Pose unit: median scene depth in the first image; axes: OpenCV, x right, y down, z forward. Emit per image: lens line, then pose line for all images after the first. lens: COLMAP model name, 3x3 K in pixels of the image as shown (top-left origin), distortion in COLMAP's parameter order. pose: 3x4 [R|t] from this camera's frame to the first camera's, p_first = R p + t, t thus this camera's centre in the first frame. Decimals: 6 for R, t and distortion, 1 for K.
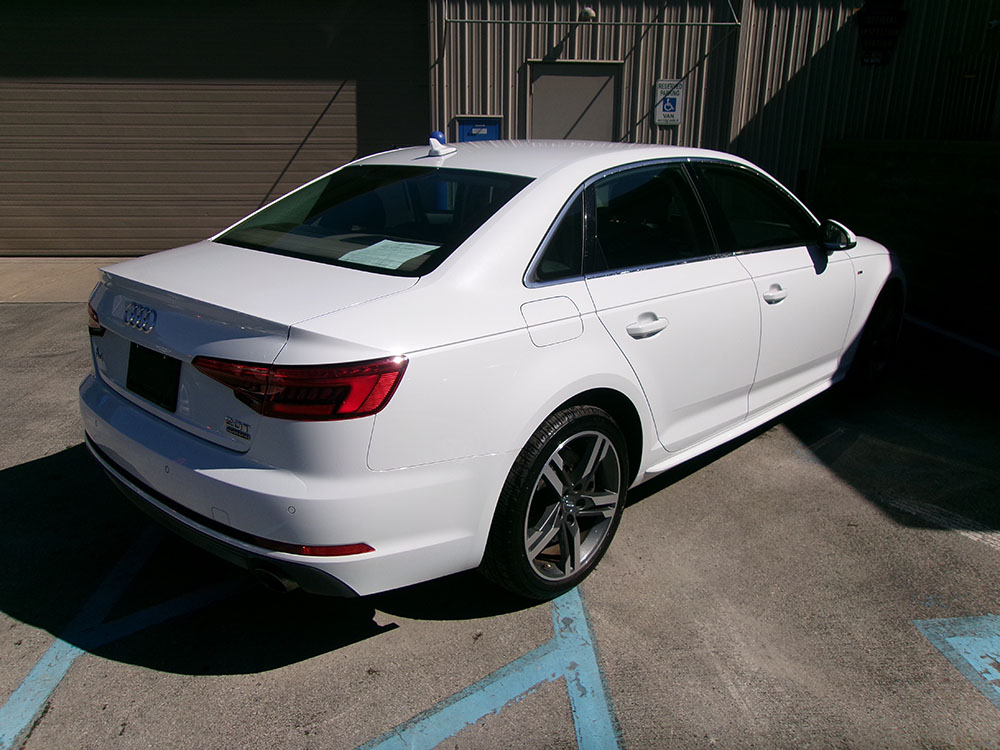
lens RADIAL K [[774.6, 0, 496.2], [0, 774.6, 373.6], [0, 0, 1]] dist [-0.017739, 0.035043]
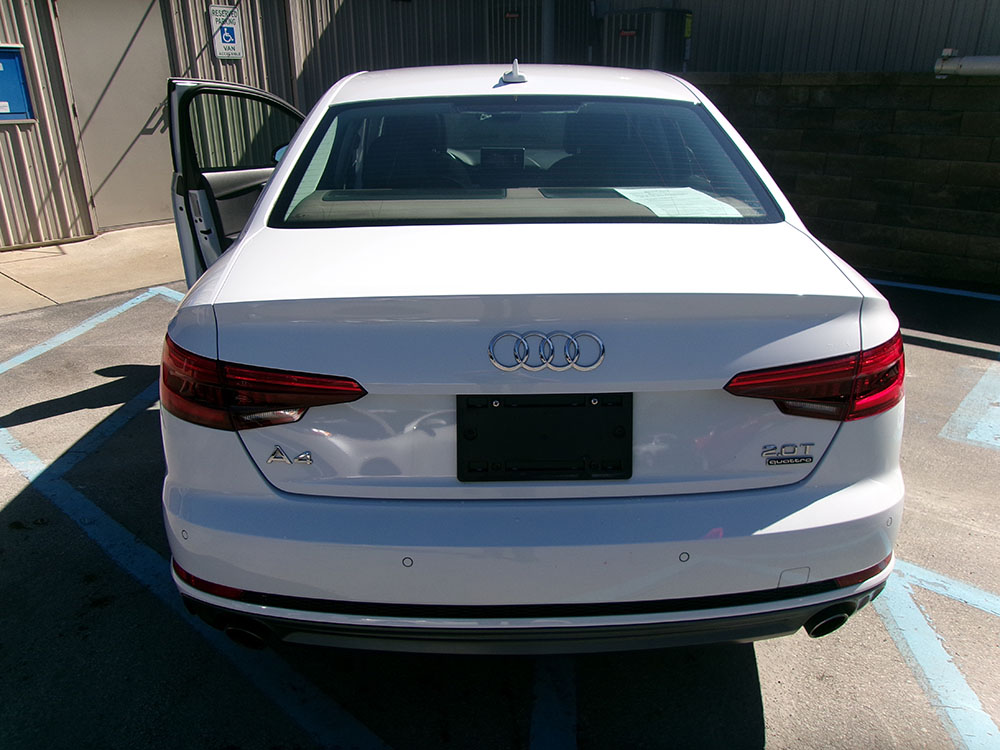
lens RADIAL K [[774.6, 0, 499.7], [0, 774.6, 373.4], [0, 0, 1]] dist [-0.017739, 0.035043]
pose [[0.702786, -0.265575, 0.659971, -0.246401], [0.221245, 0.963294, 0.152036, -0.043360], [-0.676123, 0.039167, 0.735747, 0.162327]]
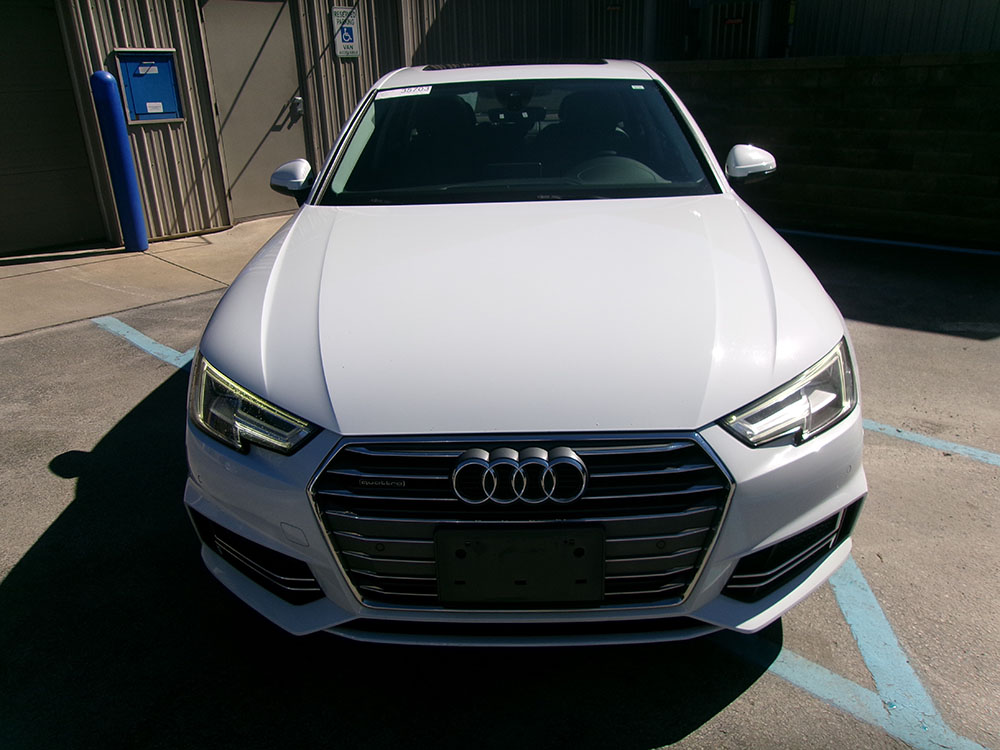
lens RADIAL K [[774.6, 0, 502.7], [0, 774.6, 372.7], [0, 0, 1]] dist [-0.017739, 0.035043]
pose [[0.726257, -0.276242, 0.629476, -0.344140], [0.237826, 0.960127, 0.146955, -0.051115], [-0.644972, 0.042978, 0.762997, 0.192724]]
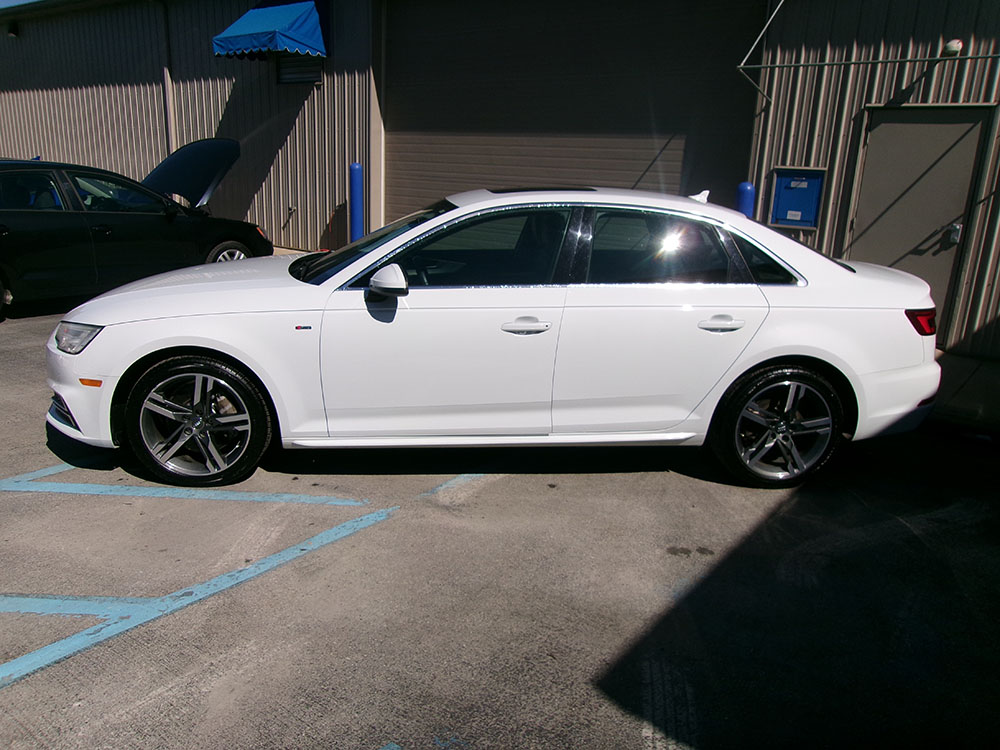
lens RADIAL K [[774.6, 0, 497.7], [0, 774.6, 379.9], [0, 0, 1]] dist [-0.017739, 0.035043]
pose [[0.755904, 0.198298, -0.623929, 0.329046], [-0.229029, 0.972902, 0.031737, -0.039166], [0.613315, 0.118908, 0.780836, 0.106229]]
